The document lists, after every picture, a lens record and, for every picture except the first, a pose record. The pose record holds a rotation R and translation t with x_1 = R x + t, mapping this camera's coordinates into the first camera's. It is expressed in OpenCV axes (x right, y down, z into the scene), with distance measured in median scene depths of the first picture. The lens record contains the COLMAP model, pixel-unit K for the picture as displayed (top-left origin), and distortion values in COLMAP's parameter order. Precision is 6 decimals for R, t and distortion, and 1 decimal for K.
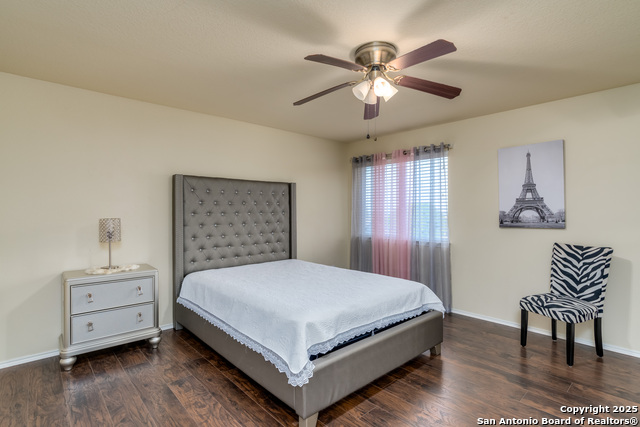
lens RADIAL K [[305.3, 0, 318.1], [0, 305.3, 209.3], [0, 0, 1]] dist [-0.002007, -0.000028]
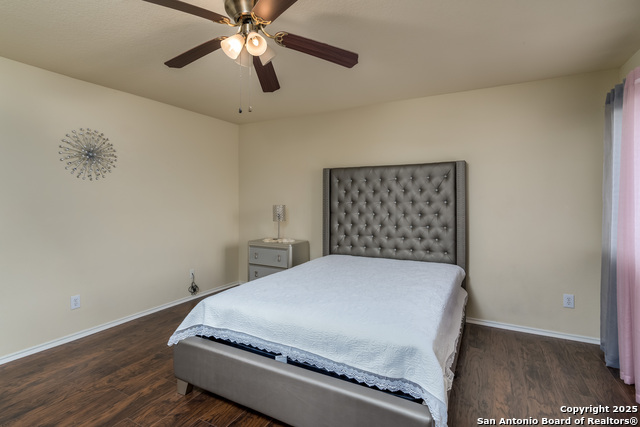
lens RADIAL K [[305.3, 0, 318.1], [0, 305.3, 209.3], [0, 0, 1]] dist [-0.002007, -0.000028]
pose [[0.370282, 0.025682, -0.928564, 0.608721], [0.002585, 0.999585, 0.028677, 0.008750], [0.928916, -0.013019, 0.370062, 0.541876]]
